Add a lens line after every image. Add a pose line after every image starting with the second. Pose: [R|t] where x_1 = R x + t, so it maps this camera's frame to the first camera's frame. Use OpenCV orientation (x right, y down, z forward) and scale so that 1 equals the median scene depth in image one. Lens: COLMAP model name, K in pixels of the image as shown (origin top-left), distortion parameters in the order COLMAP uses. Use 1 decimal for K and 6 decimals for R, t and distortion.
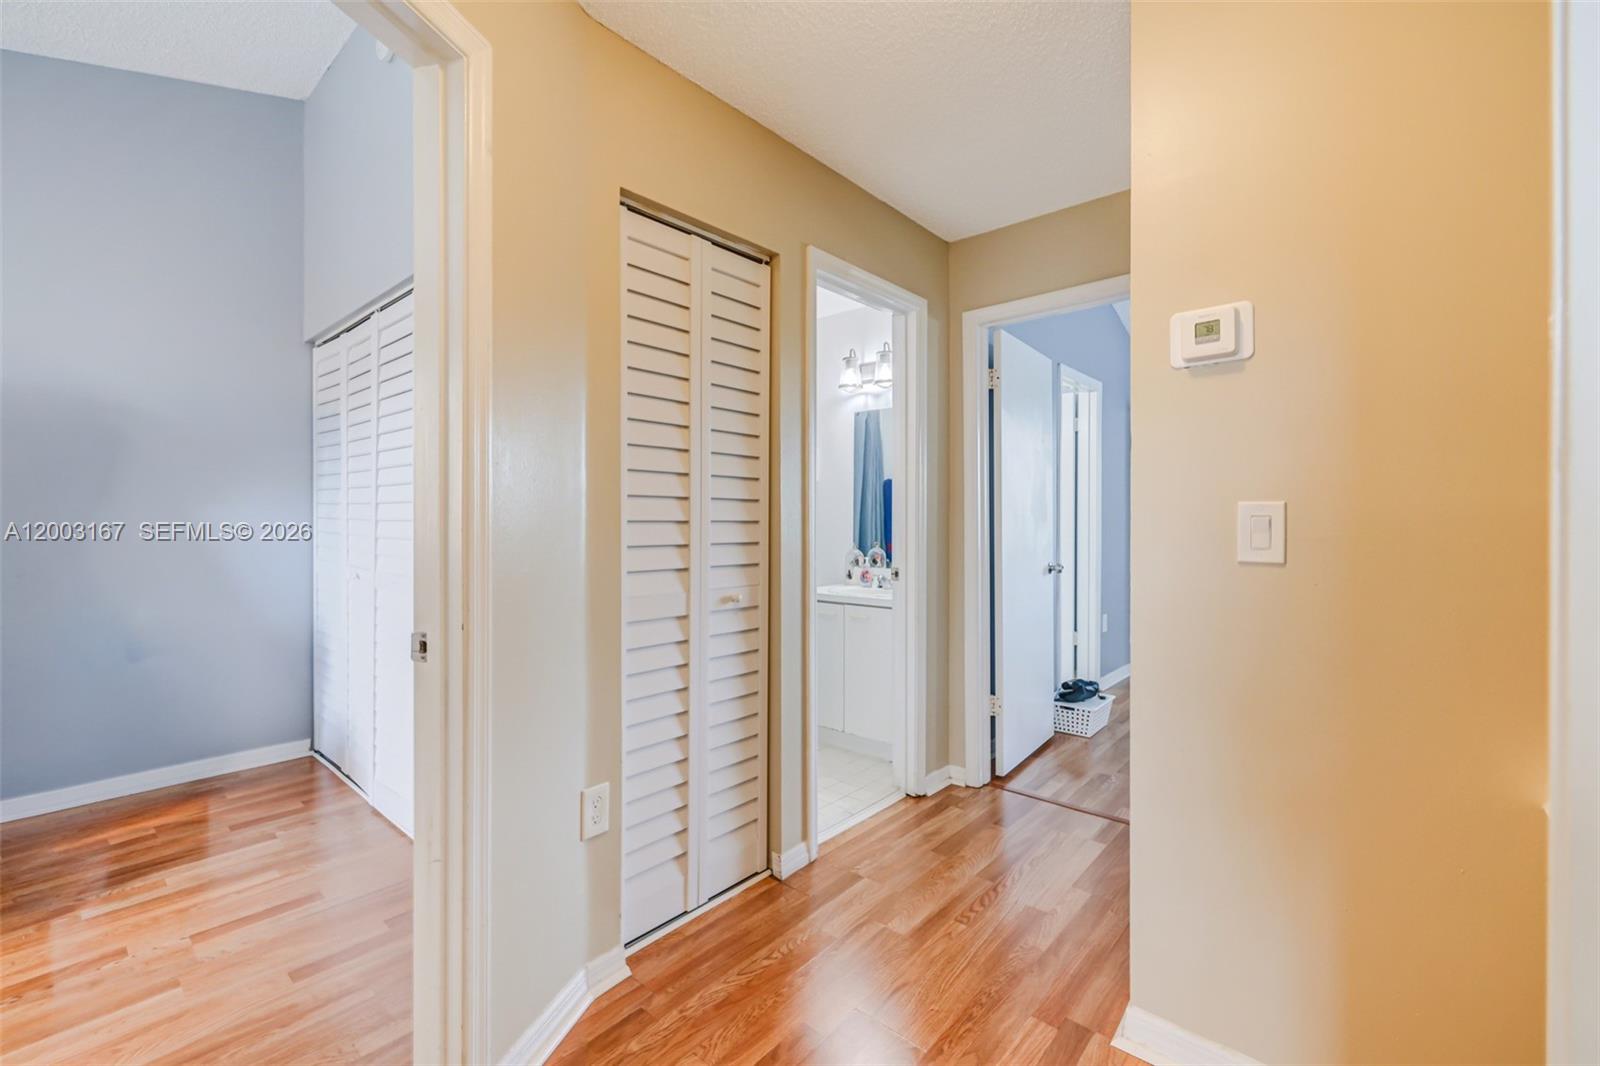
lens RADIAL K [[679.7, 0, 798.2], [0, 679.7, 521.6], [0, 0, 1]] dist [0.010188, -0.002579]
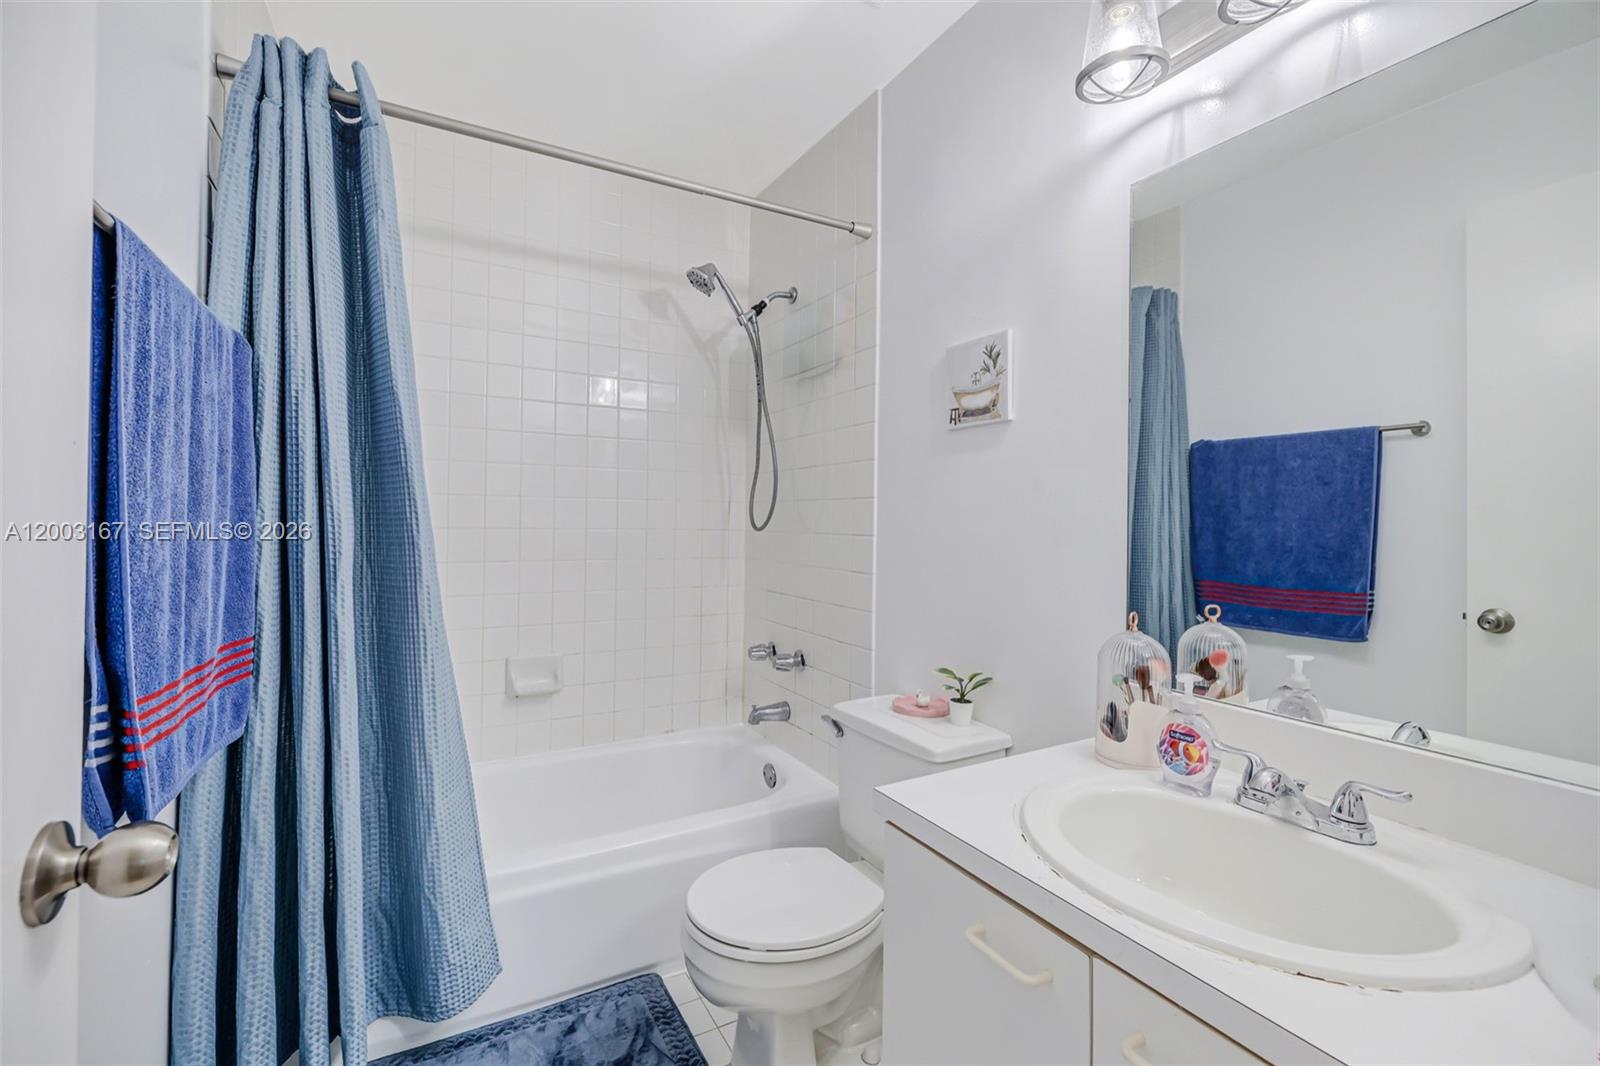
lens RADIAL K [[679.7, 0, 795.8], [0, 679.7, 533.0], [0, 0, 1]] dist [0.010188, -0.002579]
pose [[0.940957, 0.002494, -0.338517, 0.045409], [-0.002213, 0.999997, 0.001215, -0.002549], [0.338519, -0.000394, 0.940959, 0.675964]]
